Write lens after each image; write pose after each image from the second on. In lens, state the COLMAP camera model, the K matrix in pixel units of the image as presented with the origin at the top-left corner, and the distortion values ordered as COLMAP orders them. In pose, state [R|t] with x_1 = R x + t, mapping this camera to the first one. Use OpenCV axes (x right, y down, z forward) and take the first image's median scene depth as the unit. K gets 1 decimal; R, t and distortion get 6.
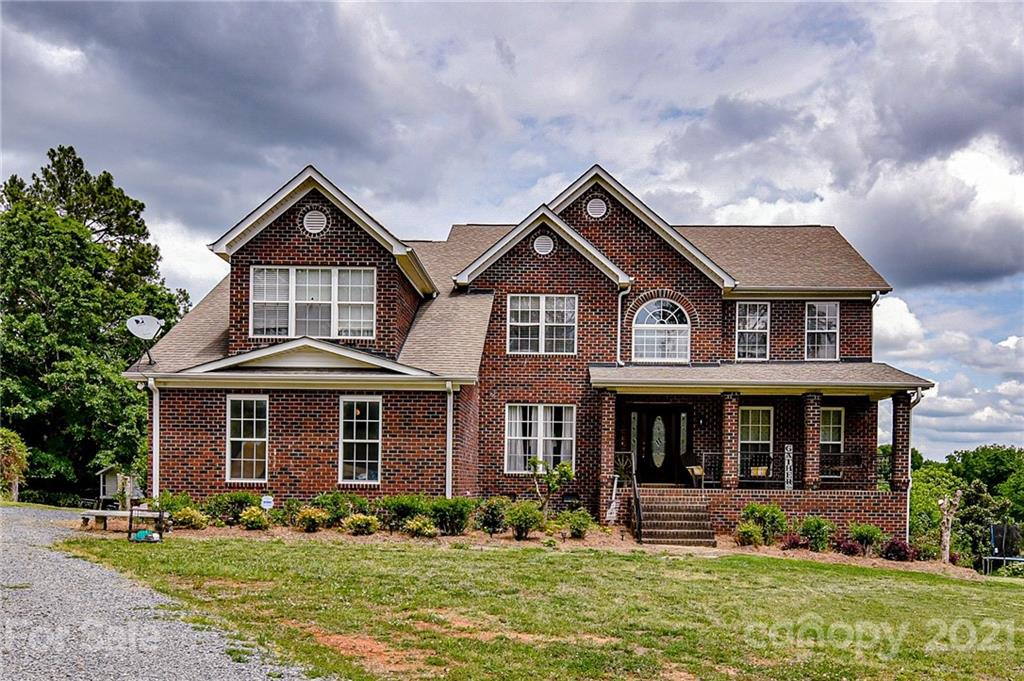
lens RADIAL K [[403.8, 0, 506.7], [0, 403.8, 348.9], [0, 0, 1]] dist [0.000986, -0.000569]
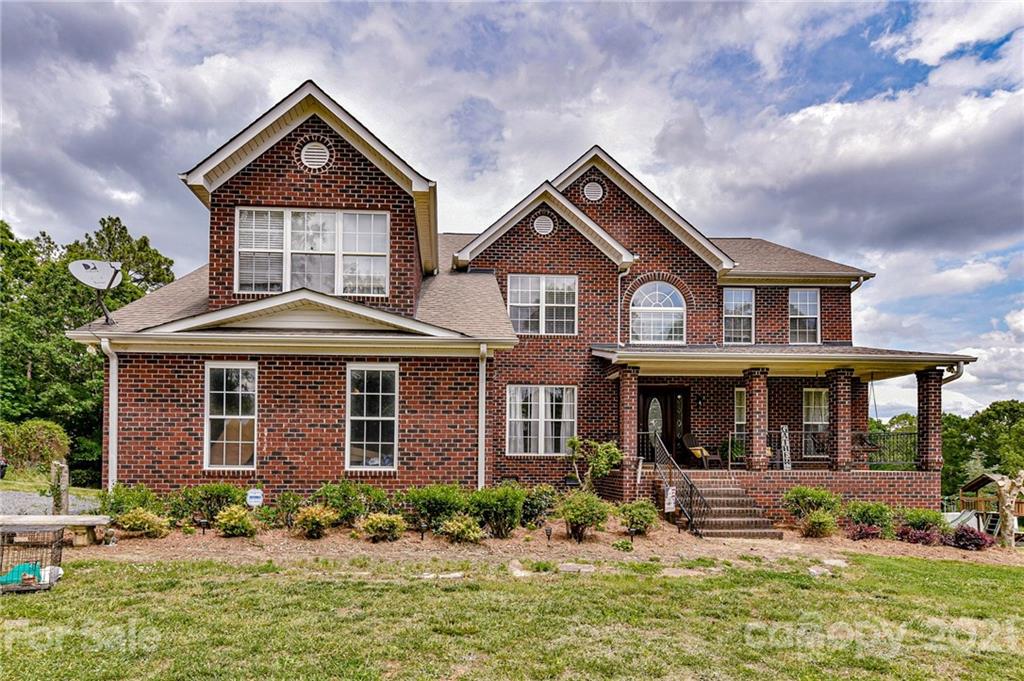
lens RADIAL K [[403.8, 0, 516.3], [0, 403.8, 332.5], [0, 0, 1]] dist [0.000986, -0.000569]
pose [[0.999537, 0.001584, 0.030398, -0.086434], [-0.001678, 0.999994, 0.003076, 0.046261], [-0.030393, -0.003125, 0.999533, 0.157186]]
